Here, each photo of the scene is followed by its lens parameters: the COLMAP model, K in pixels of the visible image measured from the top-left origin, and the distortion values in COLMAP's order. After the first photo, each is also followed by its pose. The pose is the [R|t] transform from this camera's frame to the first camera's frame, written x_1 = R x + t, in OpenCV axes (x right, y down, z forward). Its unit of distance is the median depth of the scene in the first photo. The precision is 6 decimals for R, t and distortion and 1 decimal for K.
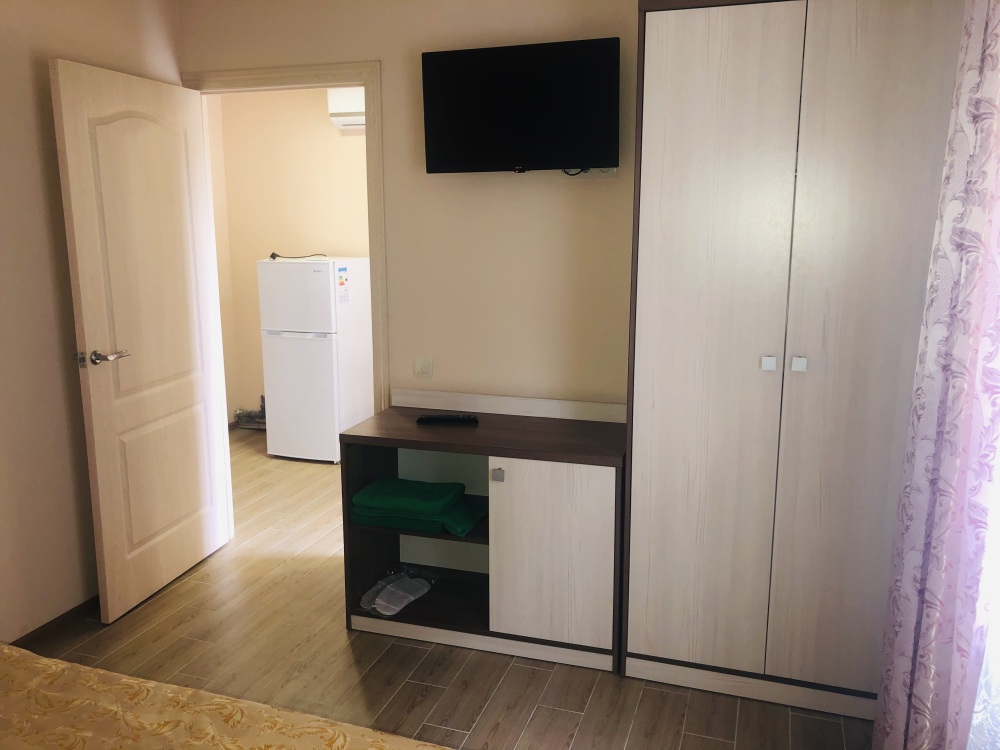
lens RADIAL K [[823.2, 0, 501.5], [0, 823.2, 366.5], [0, 0, 1]] dist [0.049963, -0.066662]
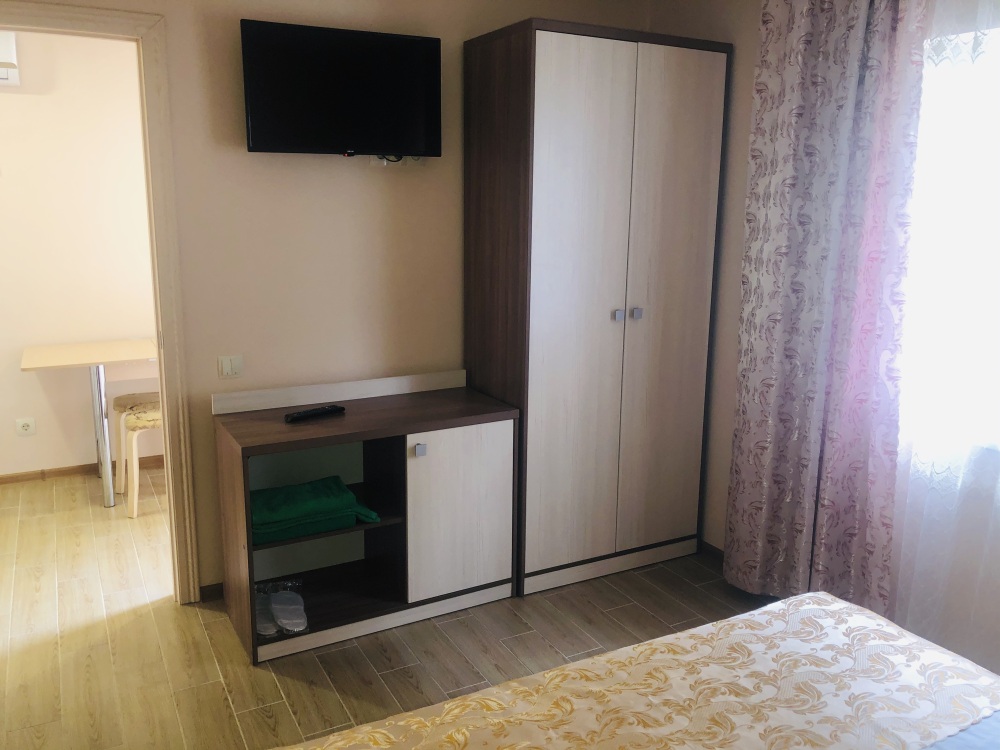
lens RADIAL K [[823.2, 0, 501.5], [0, 823.2, 366.5], [0, 0, 1]] dist [0.049963, -0.066662]
pose [[0.683078, -0.135784, 0.717612, -0.636095], [0.121588, 0.989996, 0.071587, -0.033279], [-0.720154, 0.038354, 0.692754, 0.189487]]
